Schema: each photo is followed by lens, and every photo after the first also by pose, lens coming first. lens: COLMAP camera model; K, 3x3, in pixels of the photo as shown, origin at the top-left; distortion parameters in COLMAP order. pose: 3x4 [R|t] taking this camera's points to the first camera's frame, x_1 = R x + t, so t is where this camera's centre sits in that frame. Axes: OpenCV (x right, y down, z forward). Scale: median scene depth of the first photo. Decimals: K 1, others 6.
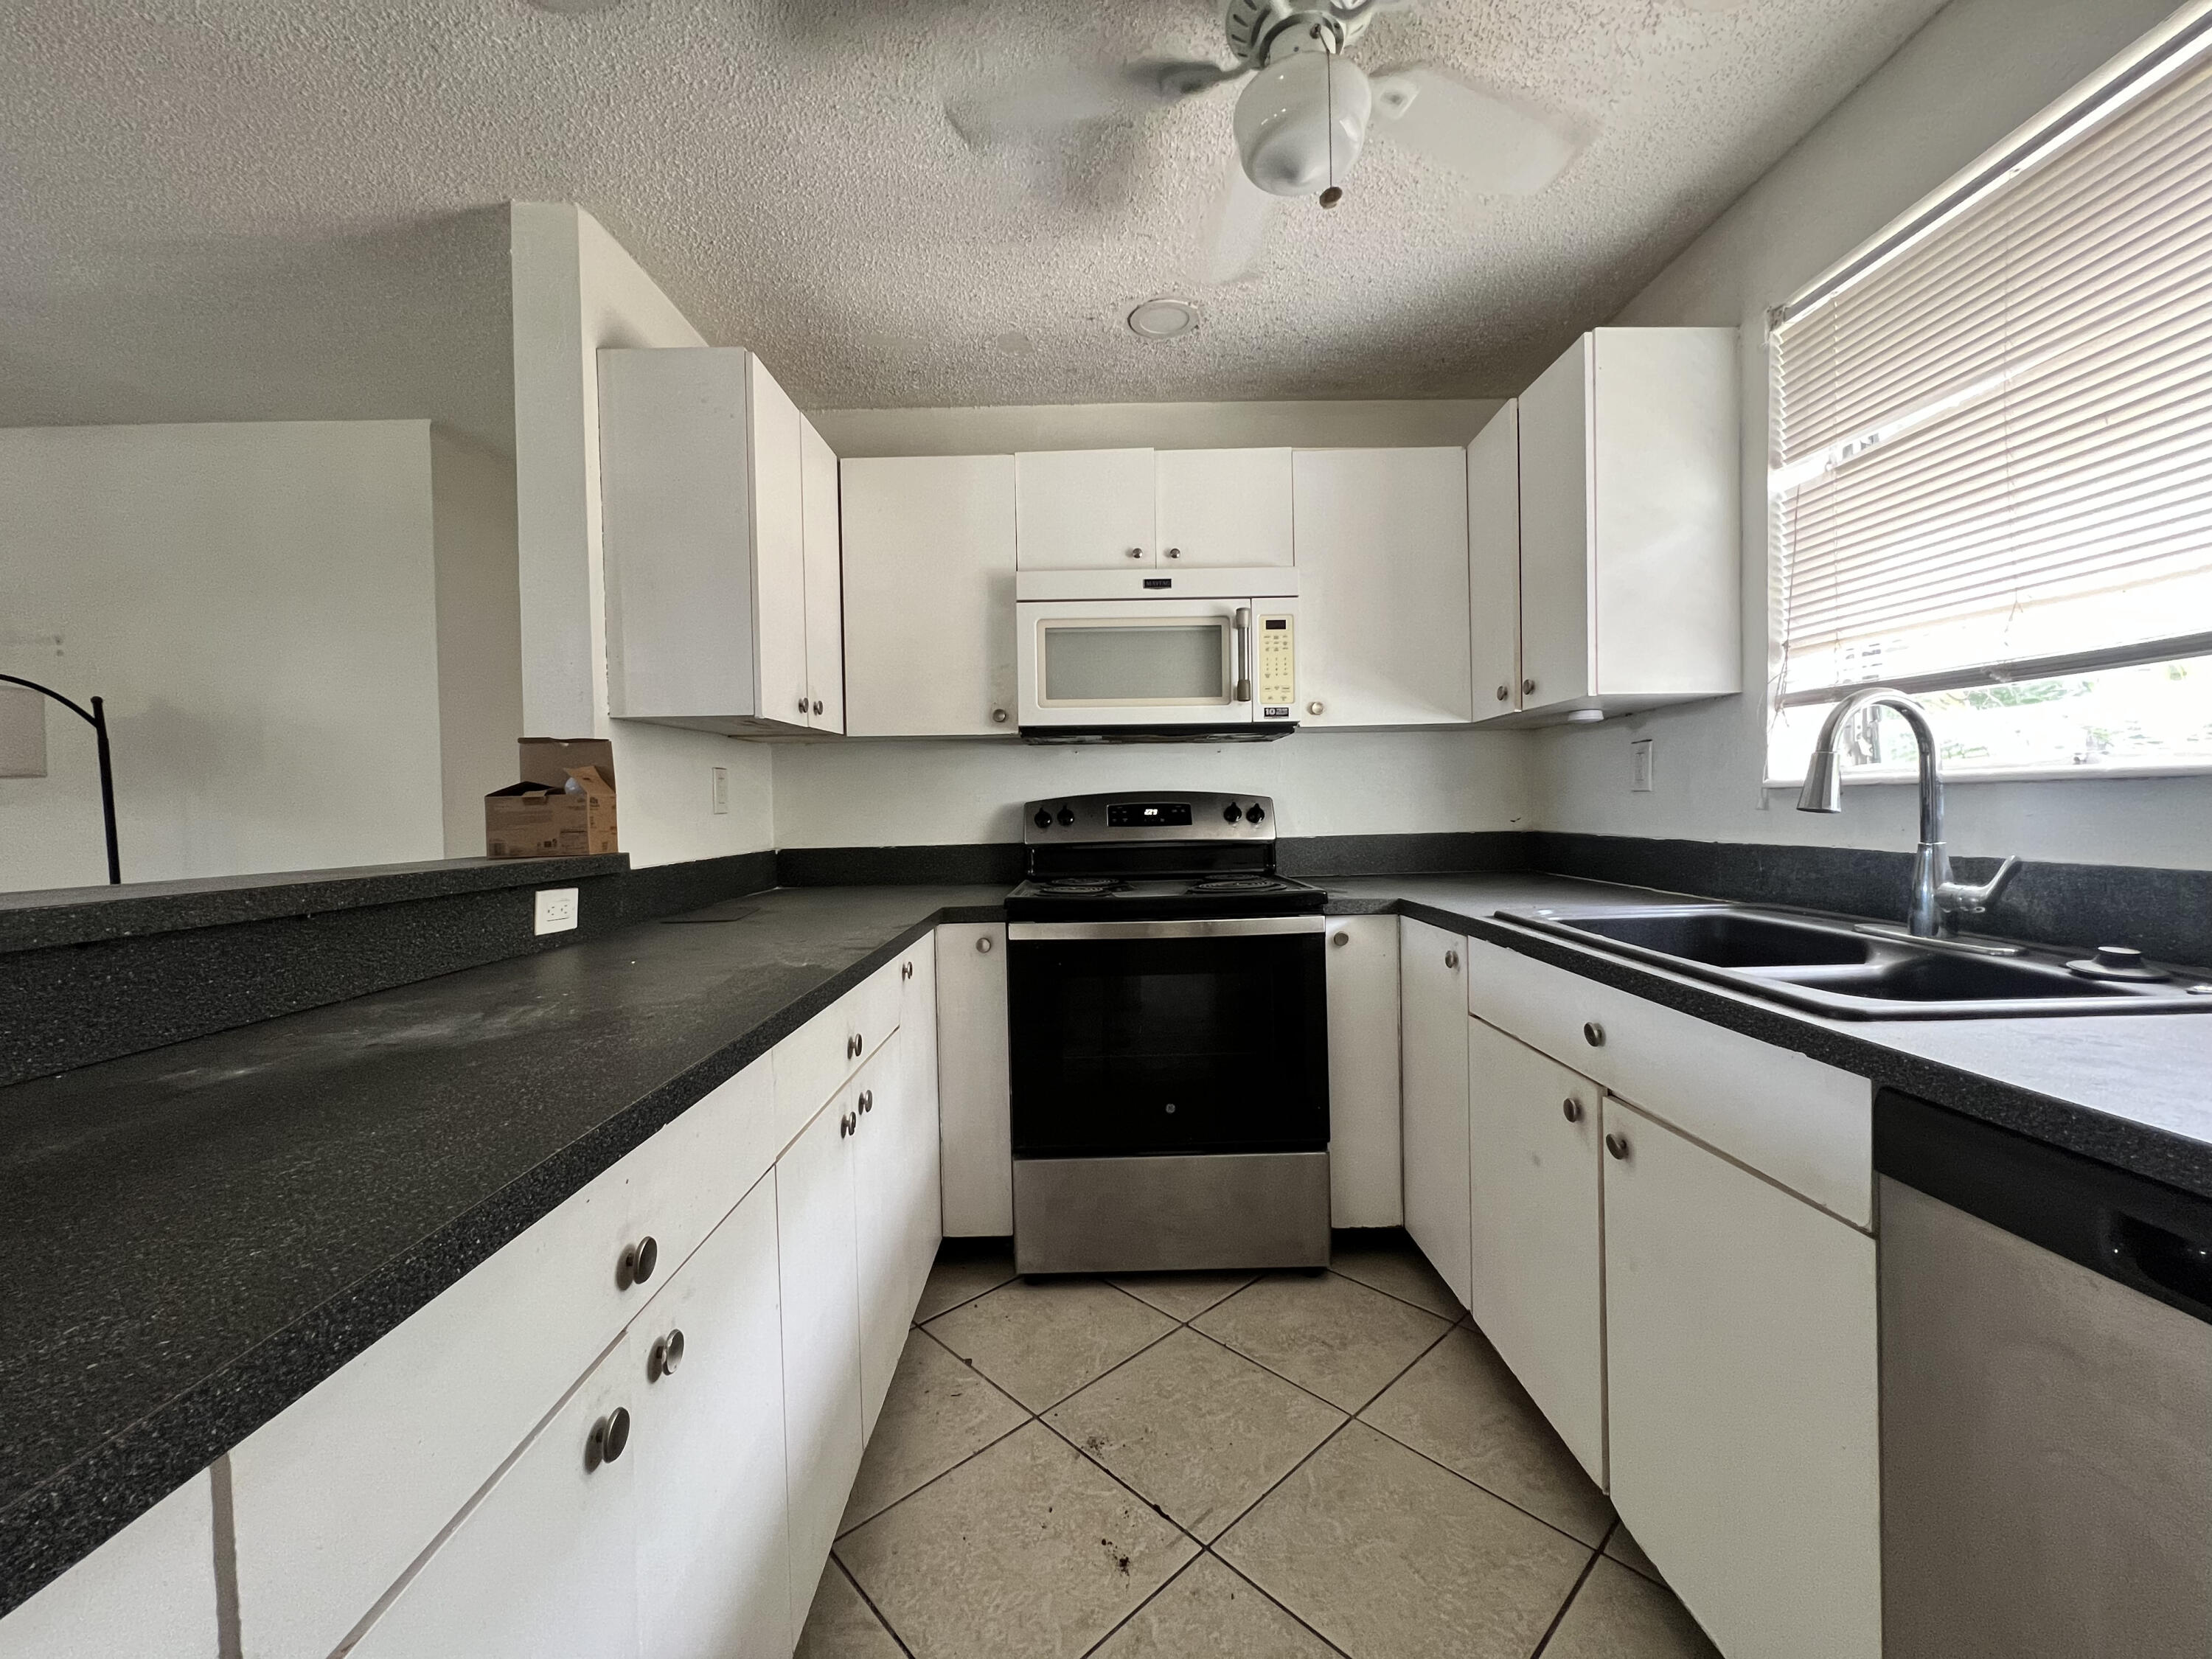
lens RADIAL K [[886.6, 0, 1103.0], [0, 886.6, 826.0], [0, 0, 1]] dist [-0.004495, 0.000730]
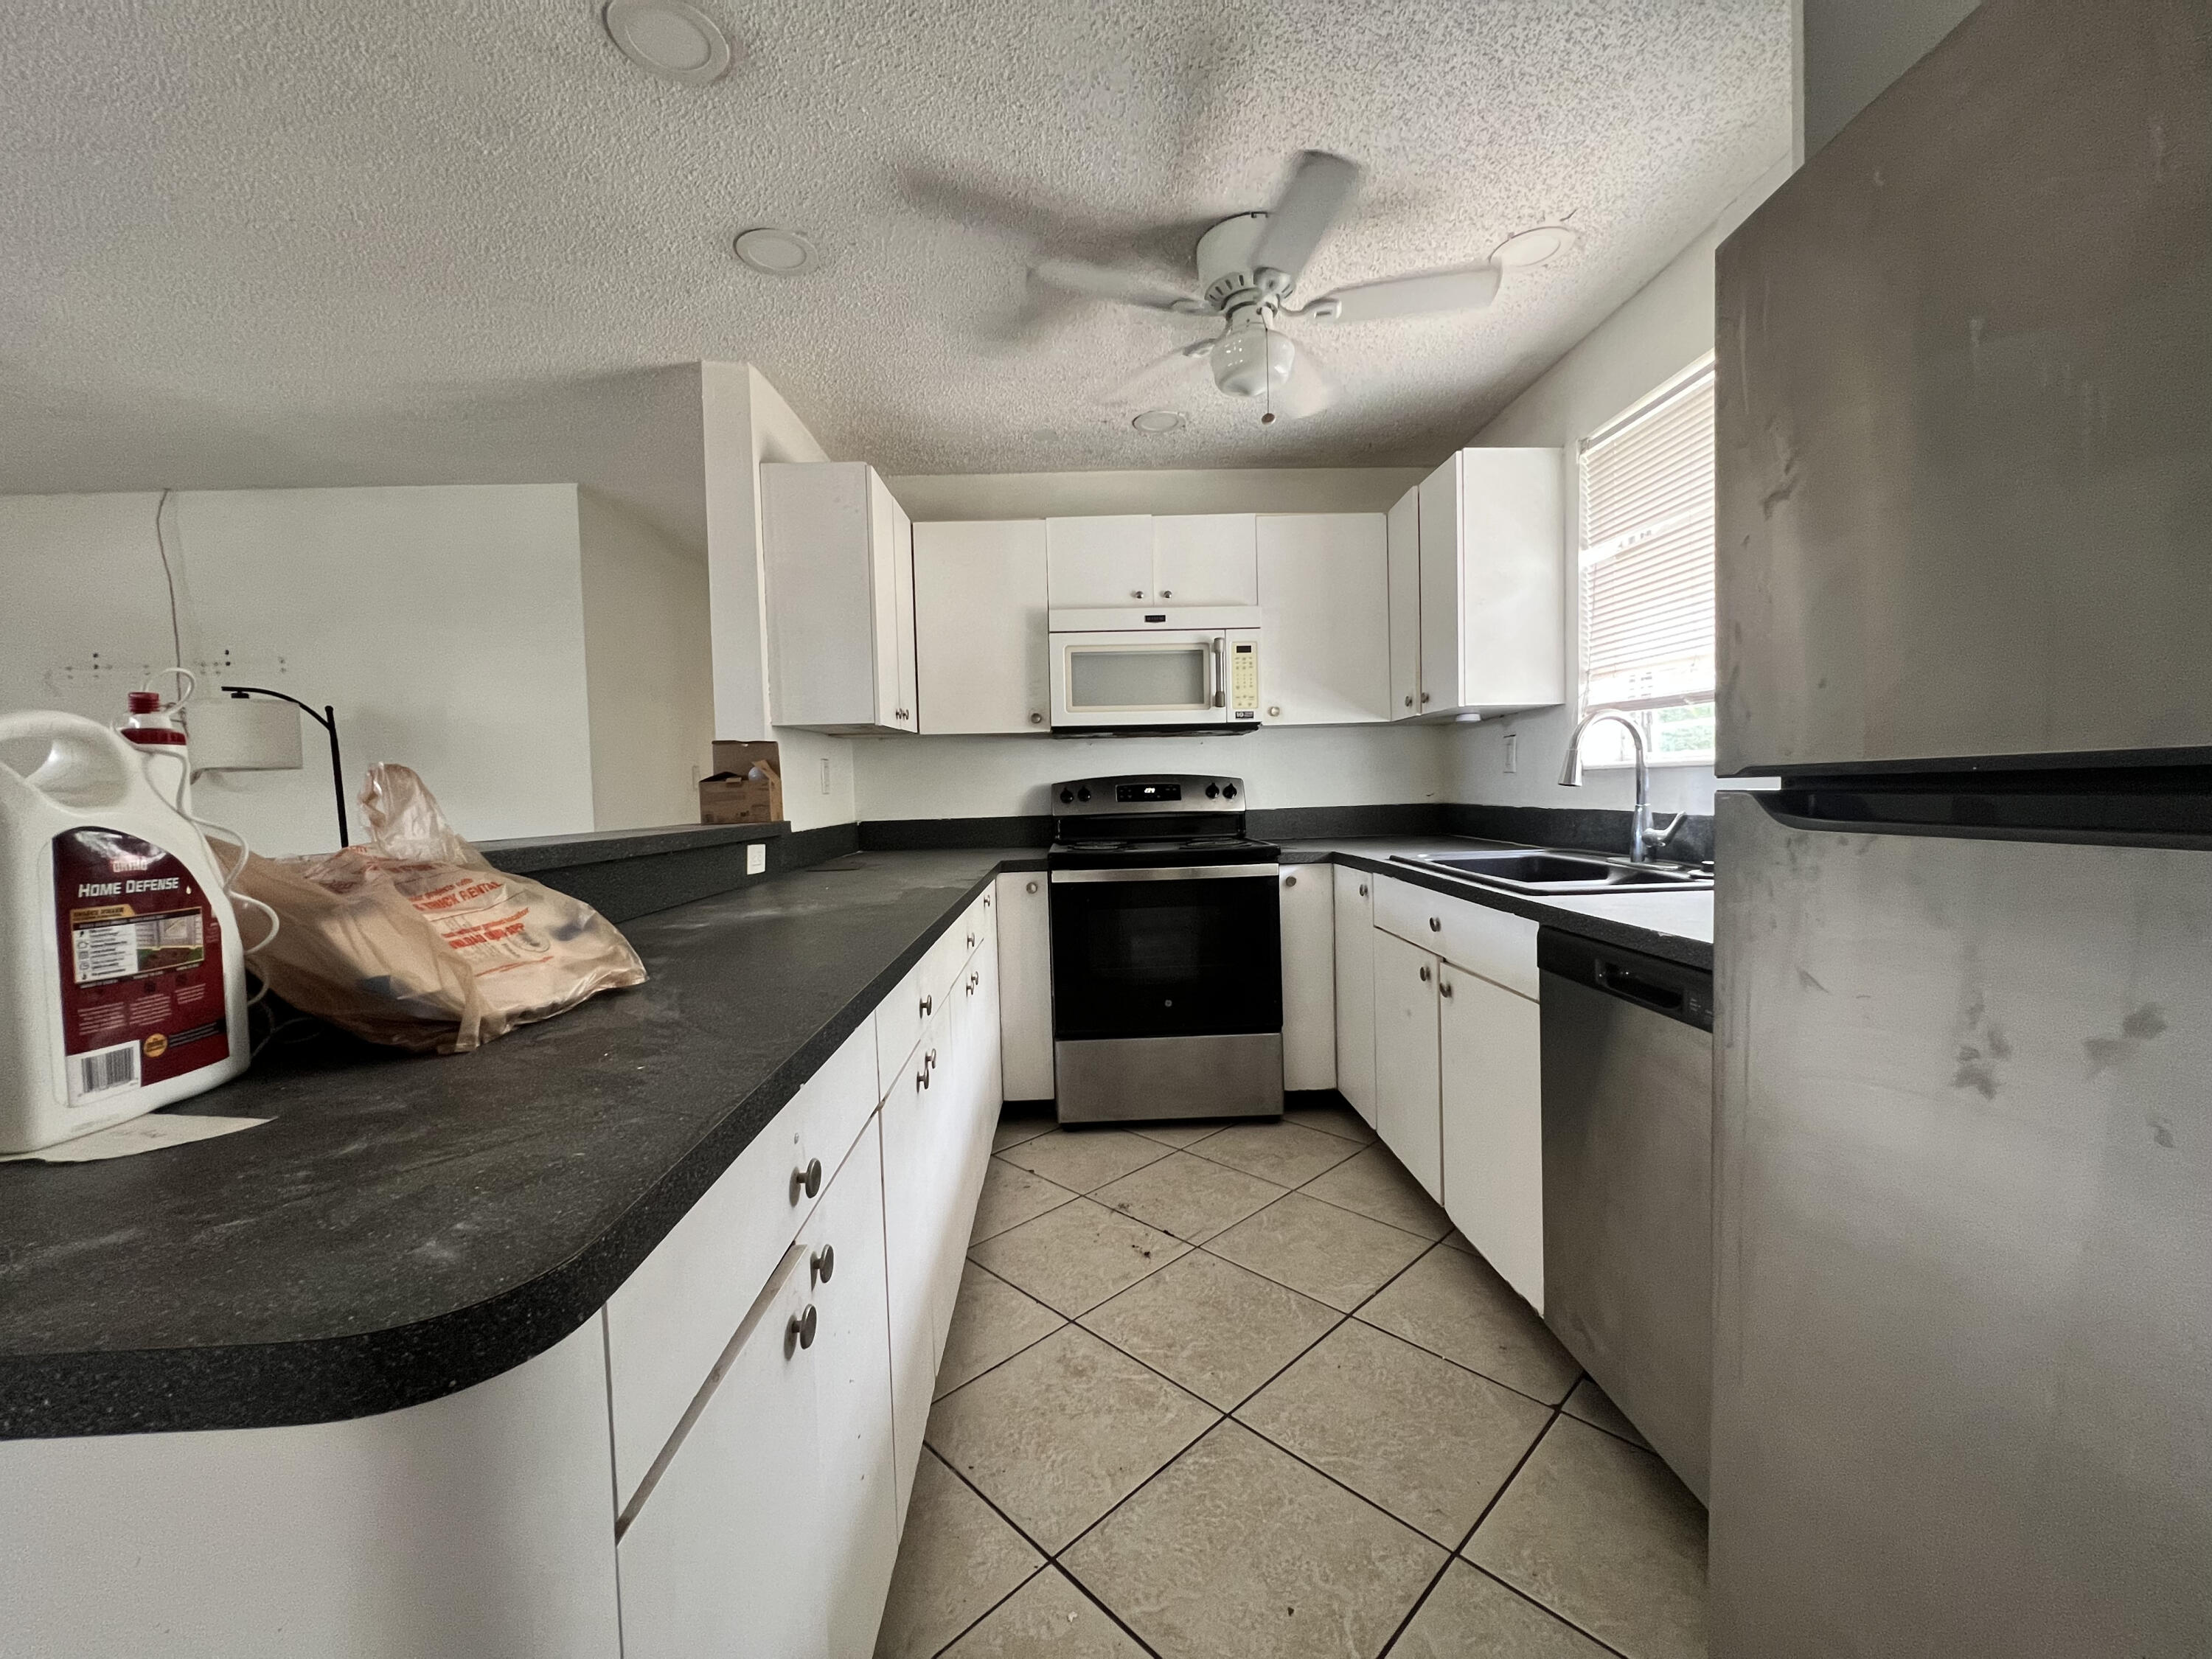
lens RADIAL K [[886.6, 0, 1103.8], [0, 886.6, 825.8], [0, 0, 1]] dist [-0.004495, 0.000730]
pose [[0.999736, -0.007762, 0.021627, -0.053398], [0.007308, 0.999753, 0.020990, 0.010786], [-0.021785, -0.020826, 0.999546, -0.382854]]
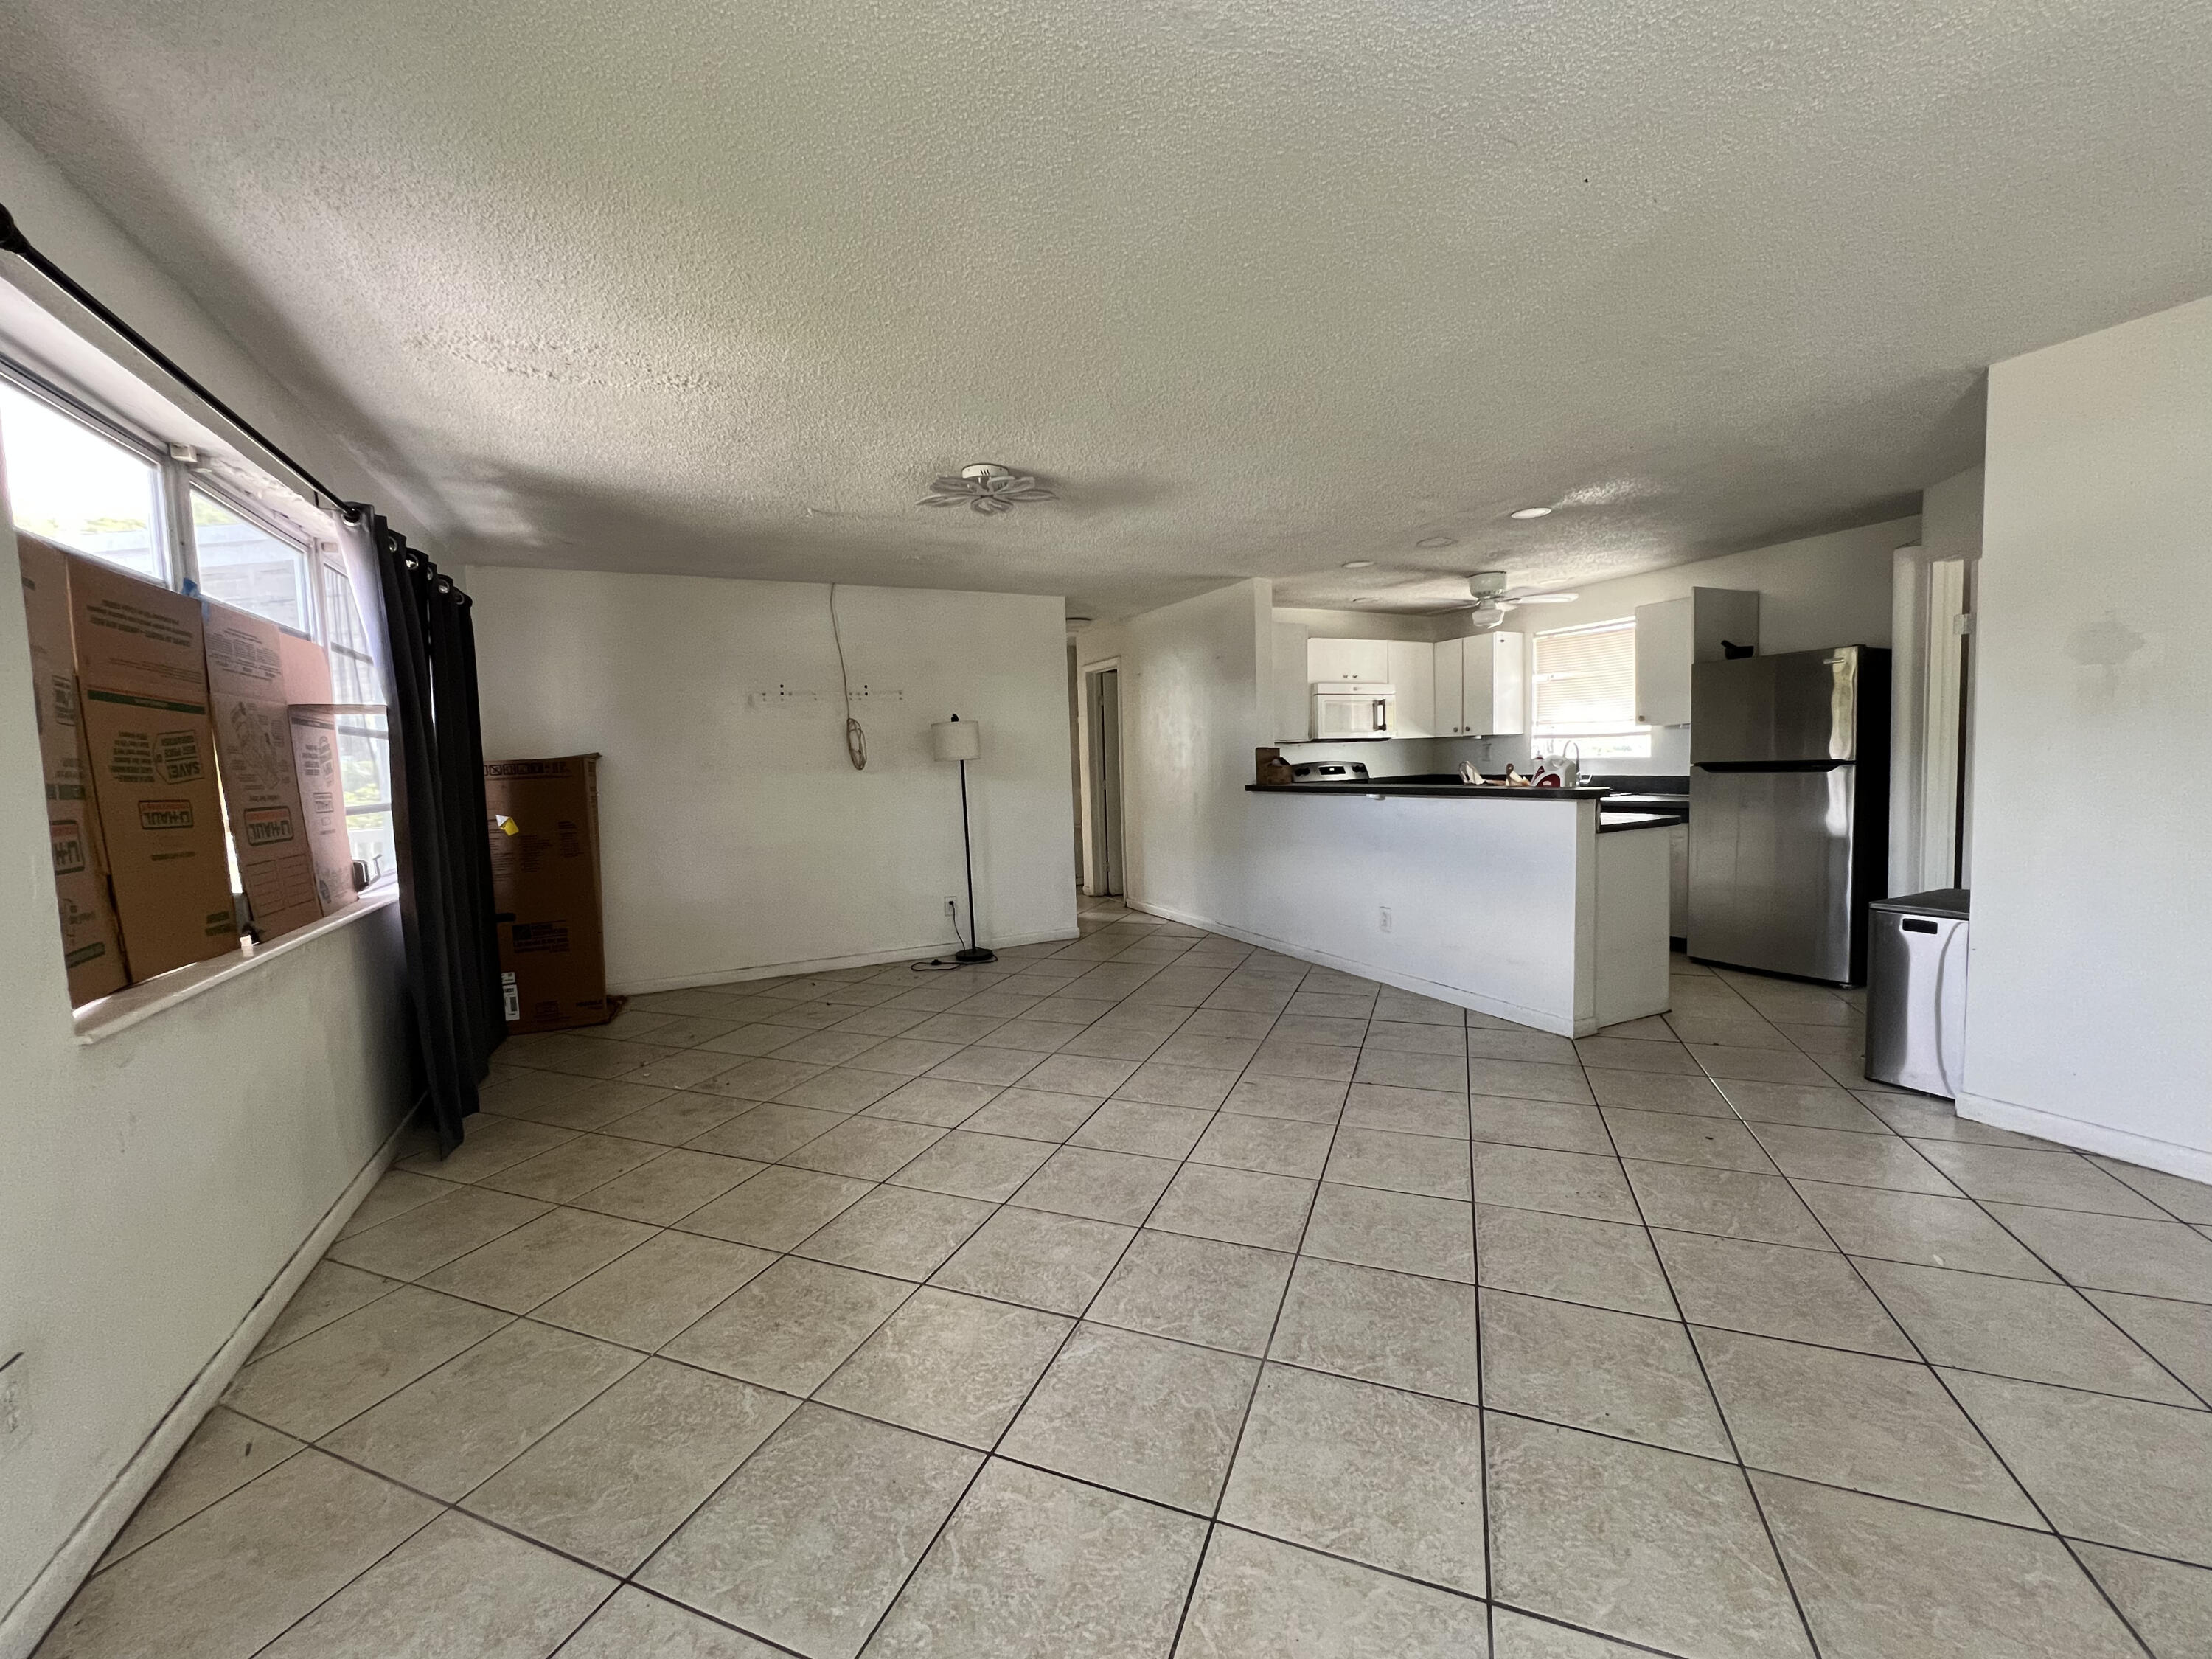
lens RADIAL K [[887.2, 0, 1104.4], [0, 887.2, 824.9], [0, 0, 1]] dist [-0.006944, 0.001154]
pose [[0.903598, -0.039535, 0.426554, -2.170125], [0.021969, 0.998699, 0.046027, 0.016295], [-0.427818, -0.032219, 0.903290, -1.413844]]
